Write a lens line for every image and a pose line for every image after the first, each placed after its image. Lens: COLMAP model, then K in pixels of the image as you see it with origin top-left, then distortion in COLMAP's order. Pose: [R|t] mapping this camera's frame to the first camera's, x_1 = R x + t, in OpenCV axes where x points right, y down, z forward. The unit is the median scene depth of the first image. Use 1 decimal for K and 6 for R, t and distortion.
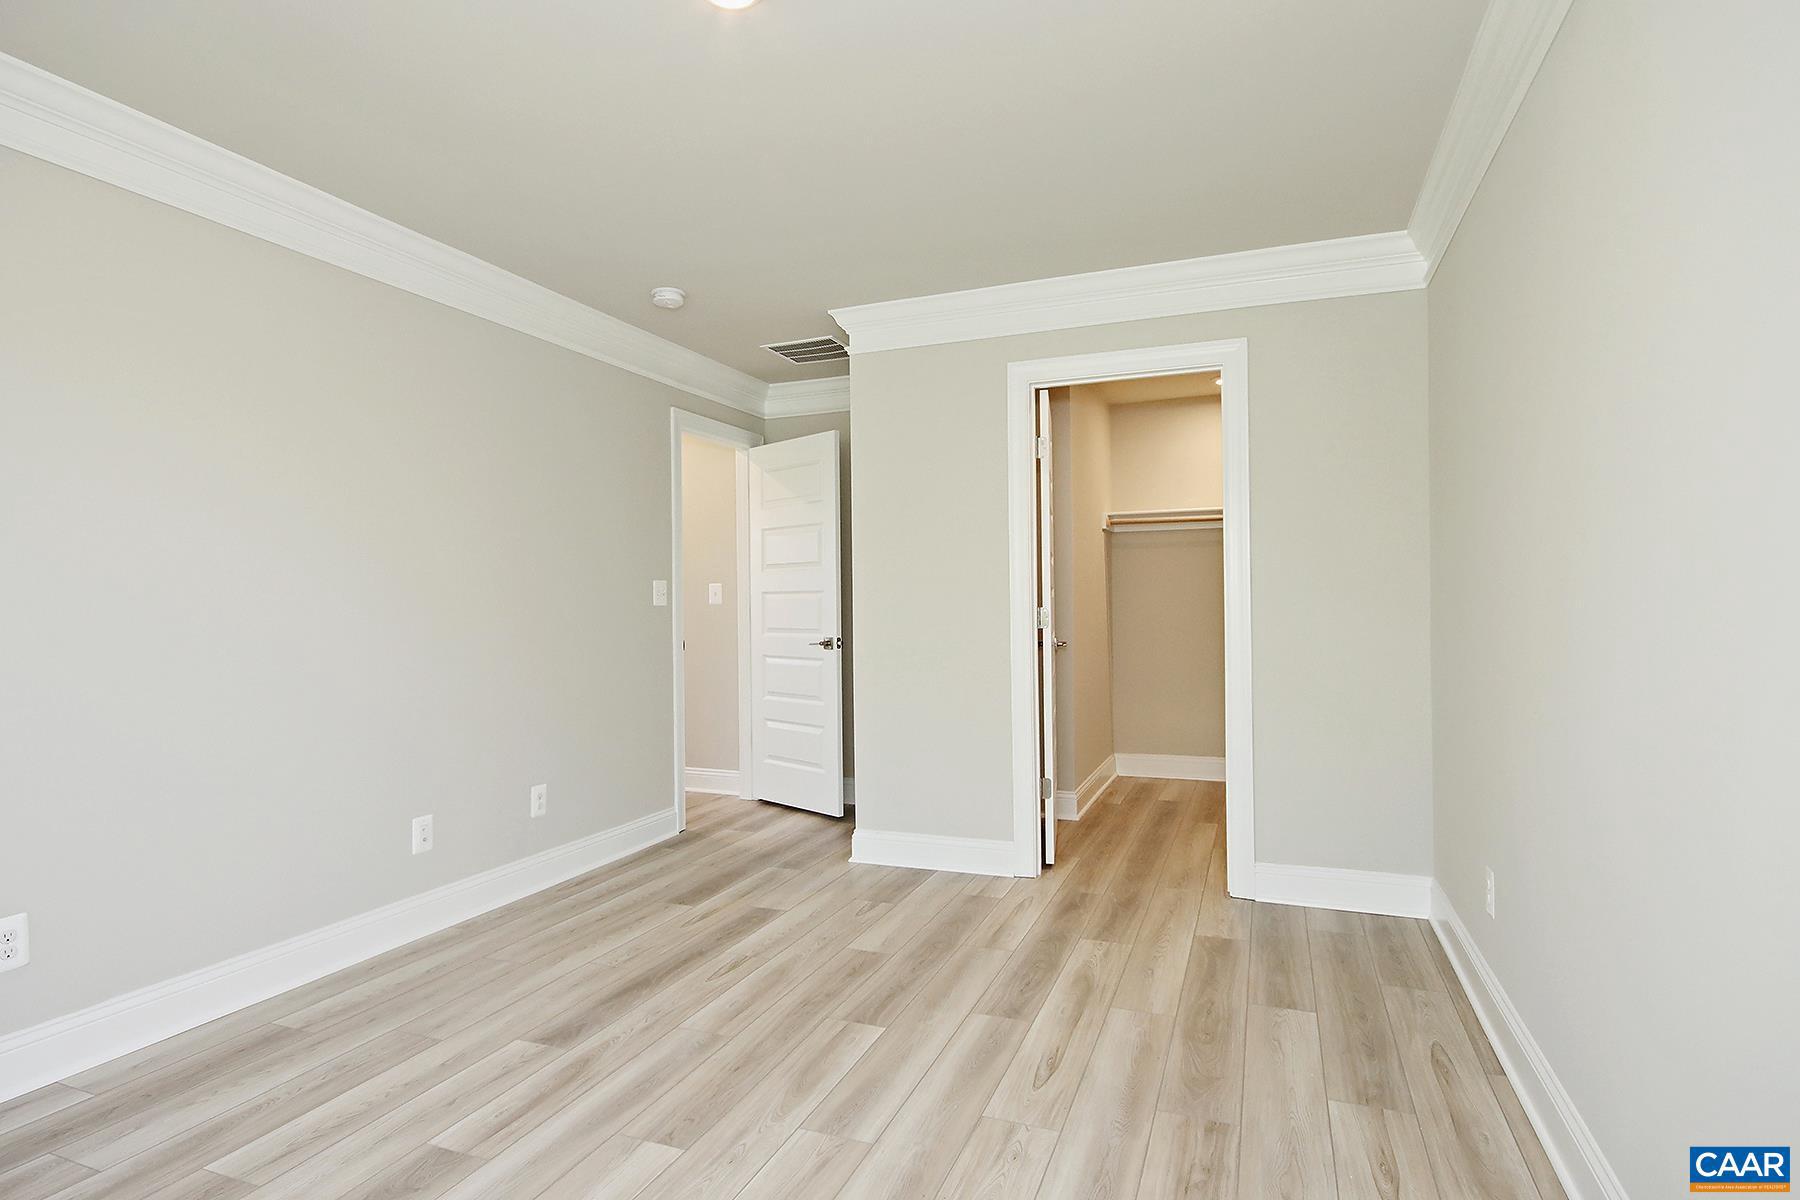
lens RADIAL K [[958.8, 0, 898.7], [0, 958.8, 601.6], [0, 0, 1]] dist [0.001387, -0.000345]
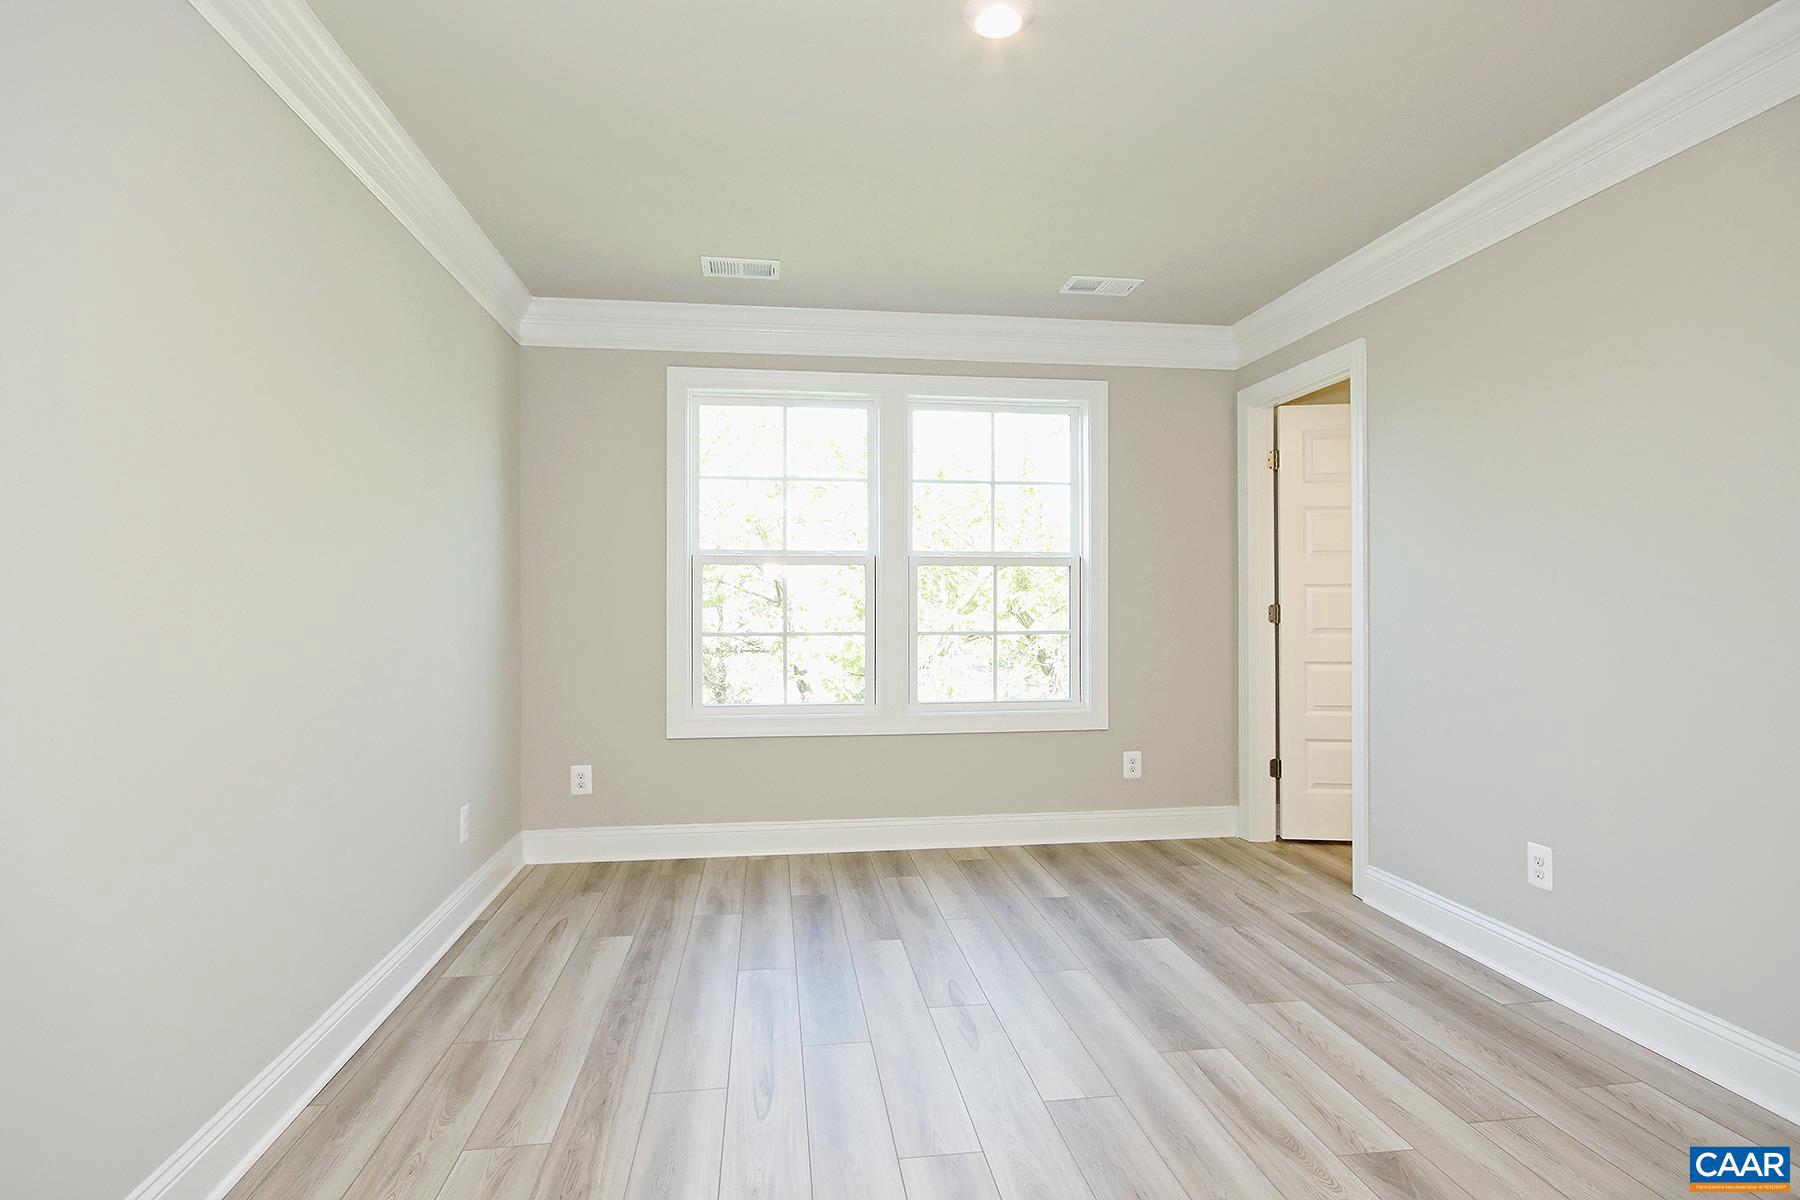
lens RADIAL K [[958.8, 0, 900.1], [0, 958.8, 598.8], [0, 0, 1]] dist [0.001387, -0.000345]
pose [[-0.875740, 0.011042, -0.482657, 0.402490], [0.011674, 0.999930, 0.001694, -0.003892], [0.482642, -0.004151, -0.875808, 1.713153]]
